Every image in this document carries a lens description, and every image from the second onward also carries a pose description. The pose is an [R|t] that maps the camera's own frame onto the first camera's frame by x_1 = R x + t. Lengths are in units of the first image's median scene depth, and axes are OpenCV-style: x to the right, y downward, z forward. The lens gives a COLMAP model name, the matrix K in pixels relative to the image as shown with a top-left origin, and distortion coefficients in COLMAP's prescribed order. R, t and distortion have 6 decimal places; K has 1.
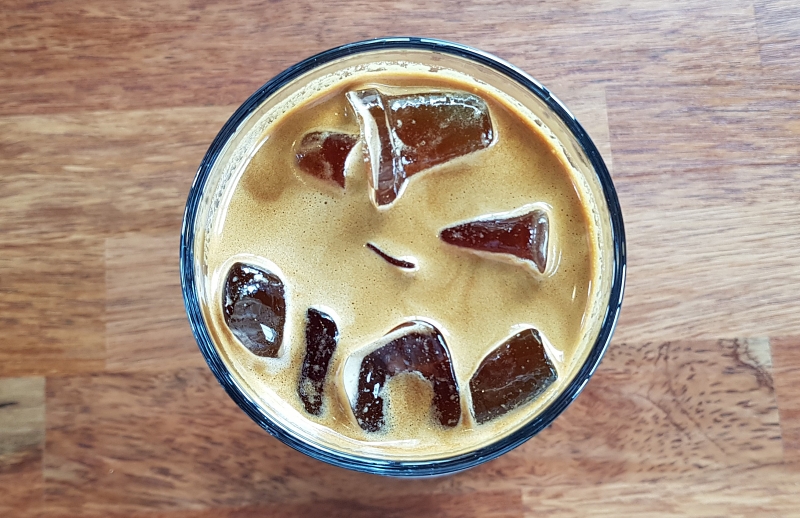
lens RADIAL K [[602.1, 0, 400.0], [0, 602.1, 259.0], [0, 0, 1]] dist [0.059784, 0.001107]
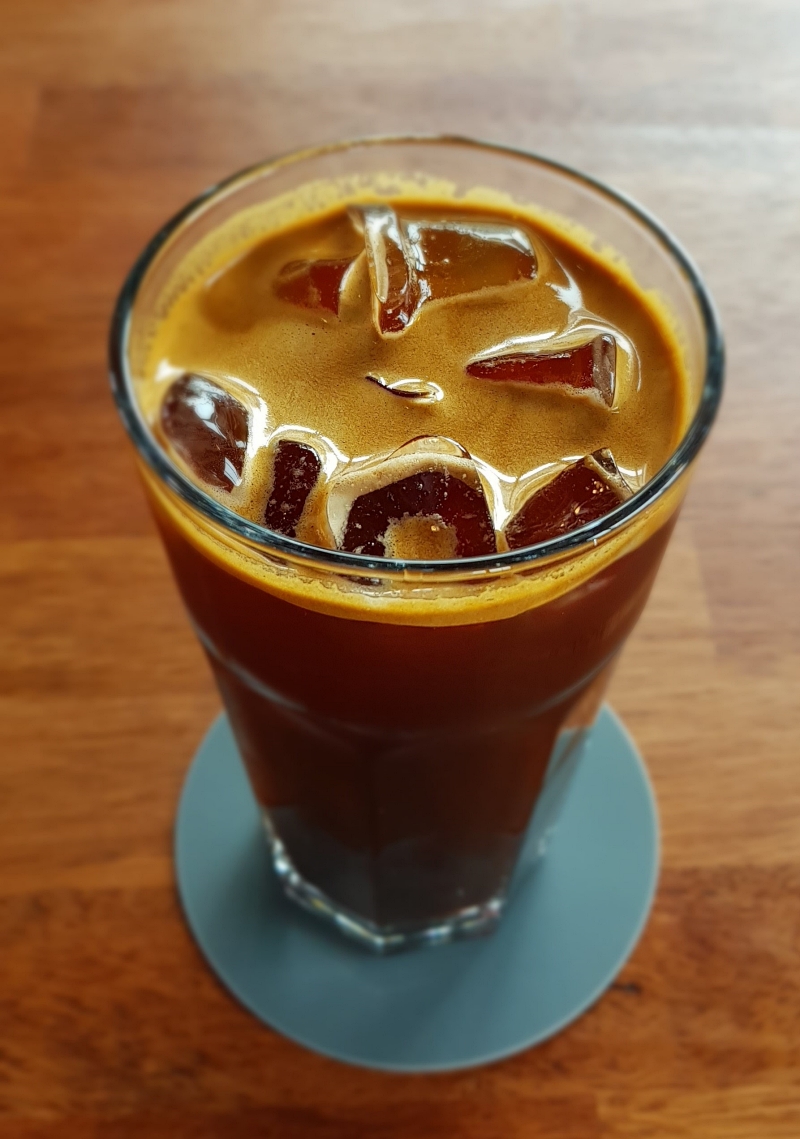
lens RADIAL K [[890.3, 0, 408.2], [0, 890.3, 569.5], [0, 0, 1]] dist [0.070322, -0.060258]
pose [[0.999604, 0.027772, 0.004619, -0.000900], [-0.025282, 0.957670, -0.286758, 0.148835], [-0.012387, 0.286527, 0.957992, 0.013052]]
